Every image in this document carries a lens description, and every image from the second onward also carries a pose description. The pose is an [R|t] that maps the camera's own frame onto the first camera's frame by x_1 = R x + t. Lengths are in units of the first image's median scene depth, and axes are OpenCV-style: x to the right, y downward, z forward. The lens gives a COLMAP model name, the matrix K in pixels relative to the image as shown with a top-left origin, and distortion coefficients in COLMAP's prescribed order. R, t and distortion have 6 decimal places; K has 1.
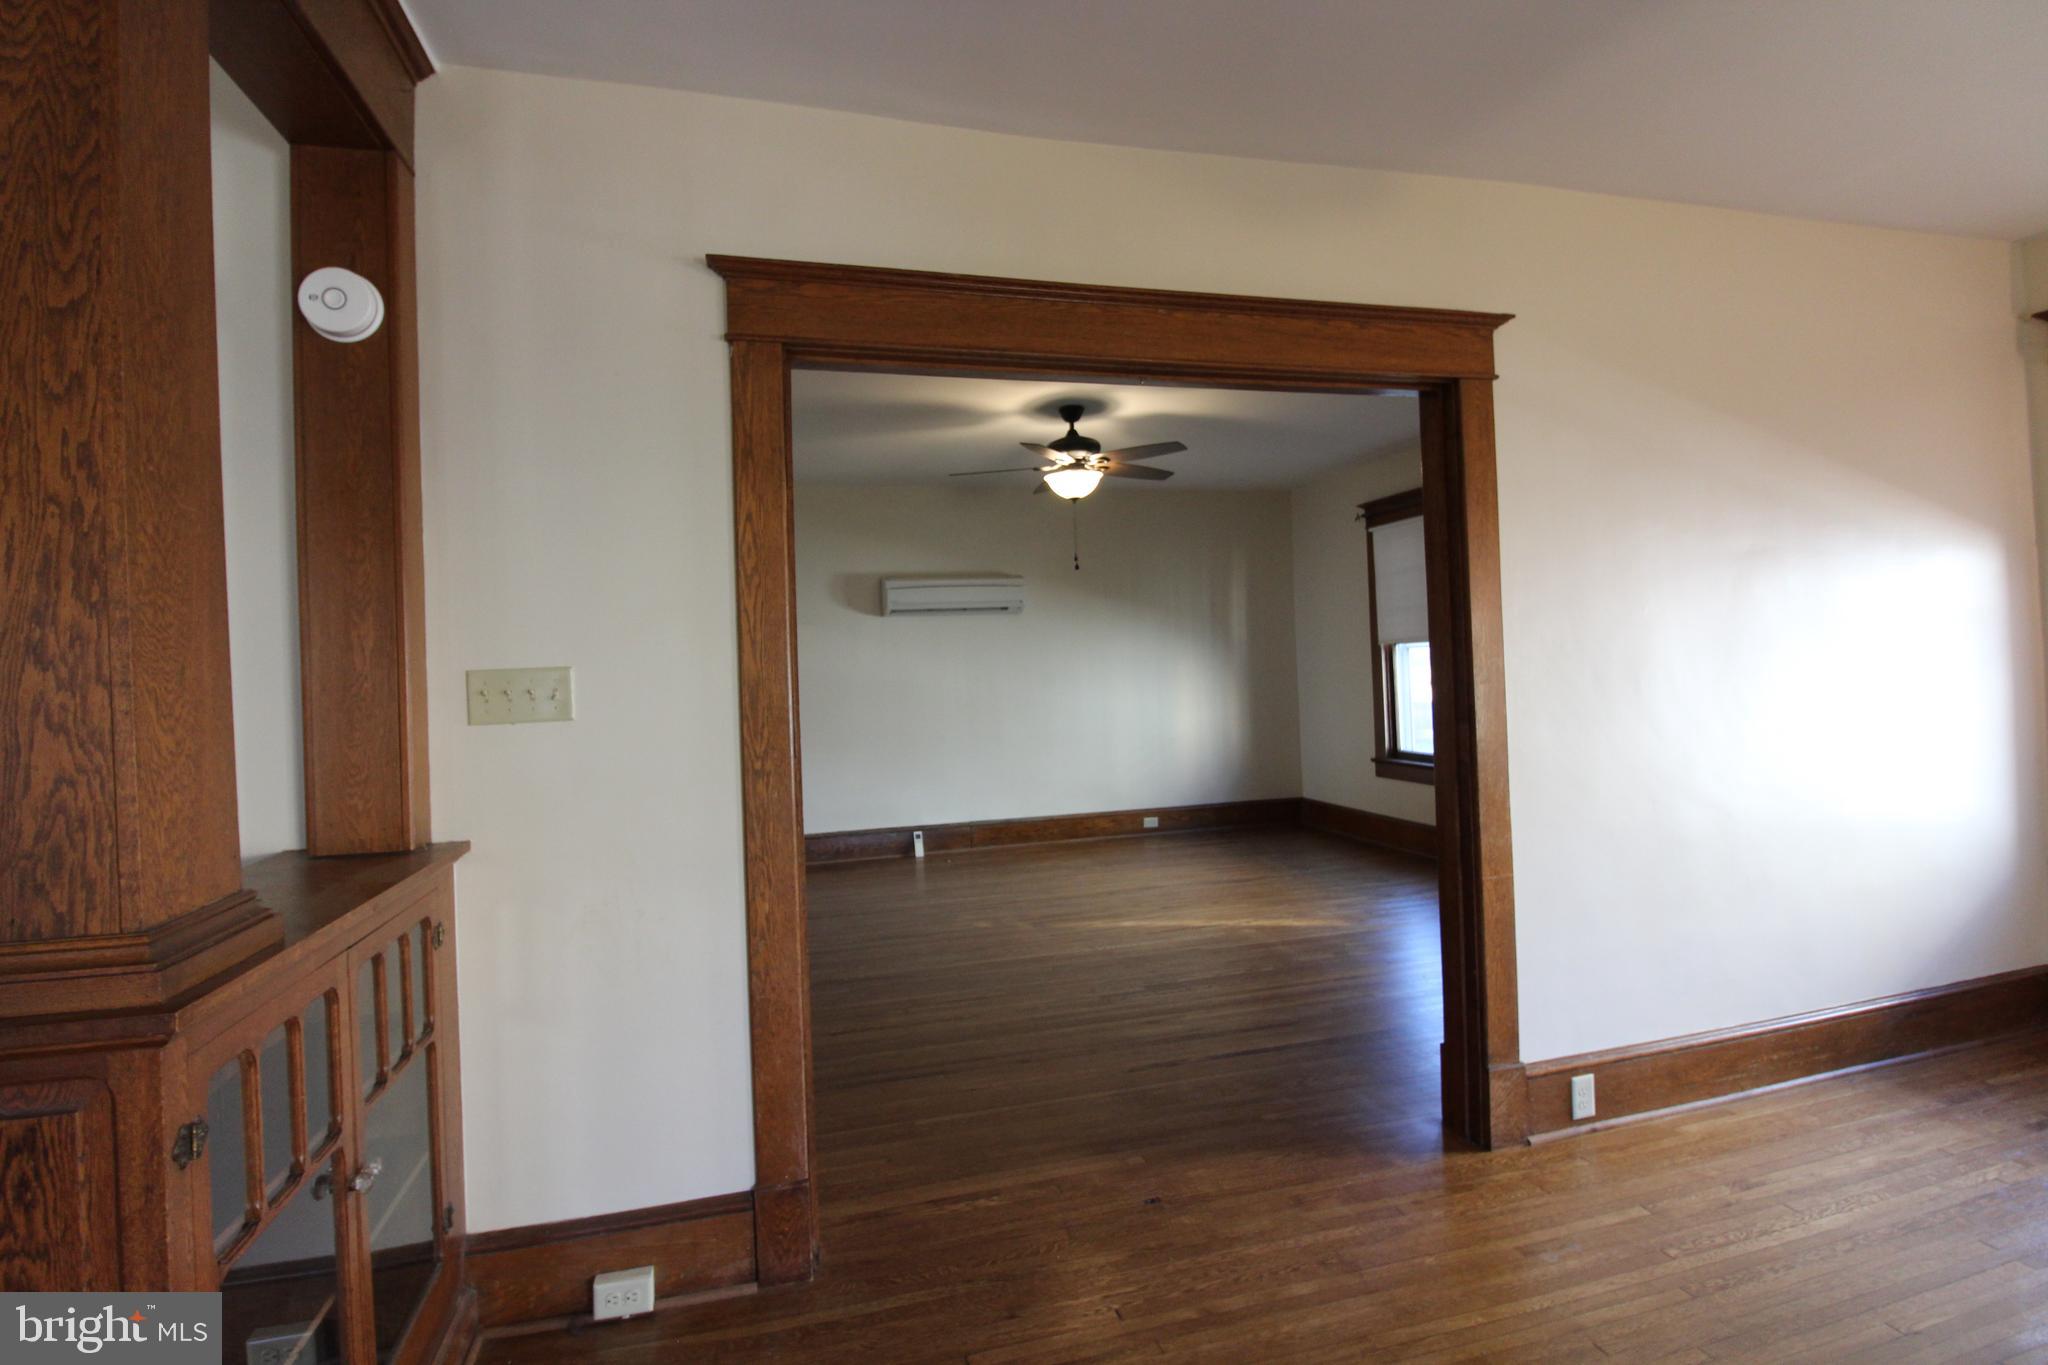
lens RADIAL K [[962.7, 0, 1021.4], [0, 962.7, 676.2], [0, 0, 1]] dist [-0.006870, -0.004095]
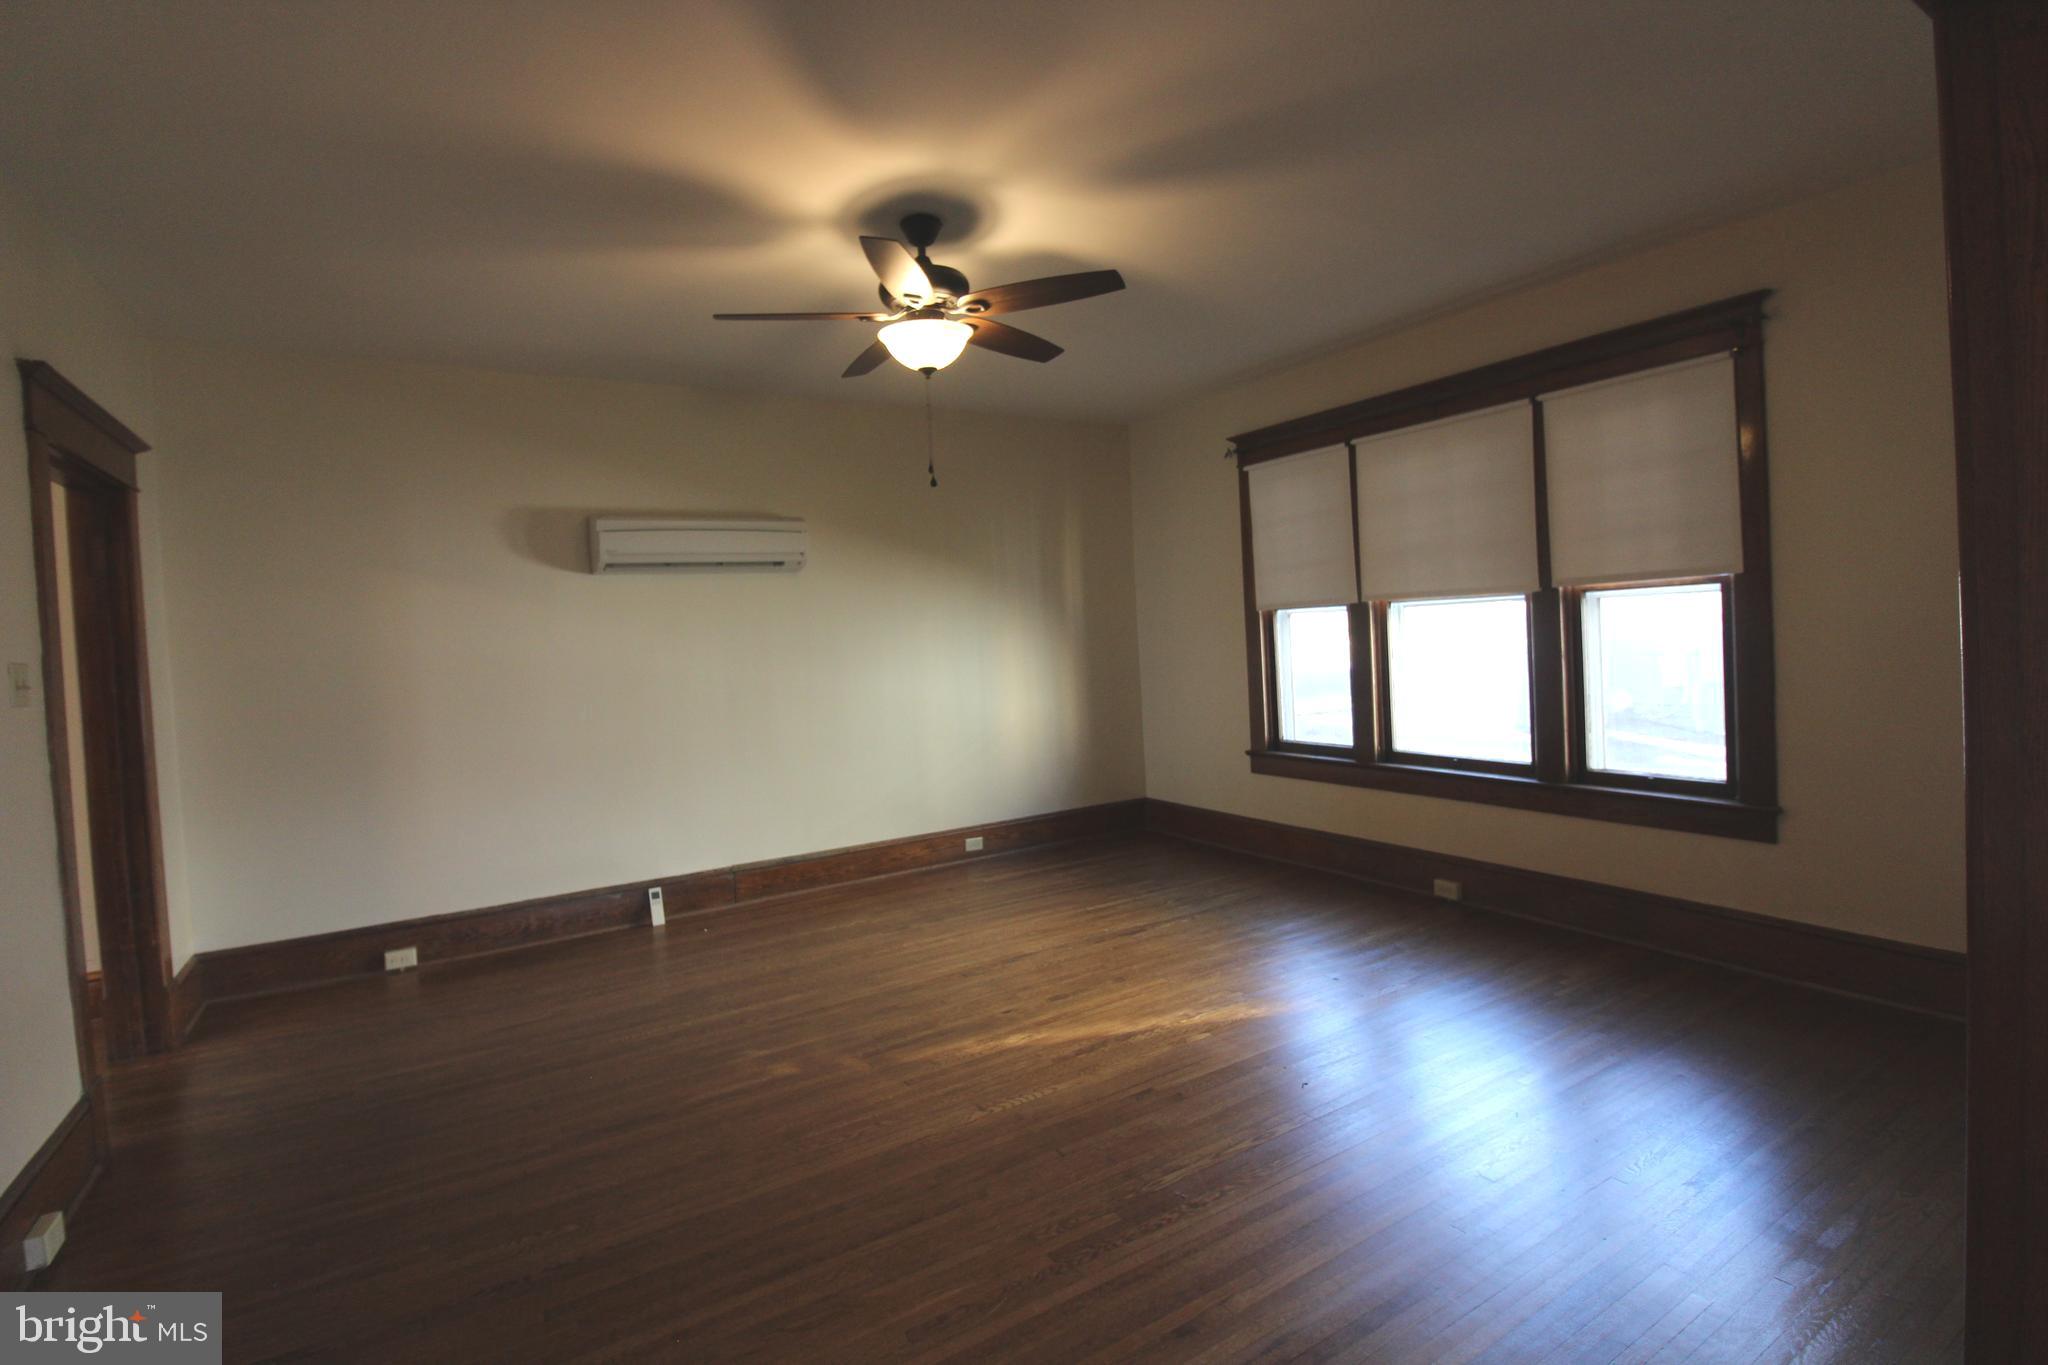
lens RADIAL K [[962.7, 0, 1025.2], [0, 962.7, 660.2], [0, 0, 1]] dist [-0.006870, -0.004095]
pose [[0.960717, -0.020600, 0.276765, -0.041146], [0.018737, 0.999780, 0.009375, -0.002688], [-0.276898, -0.003821, 0.960892, 0.274302]]
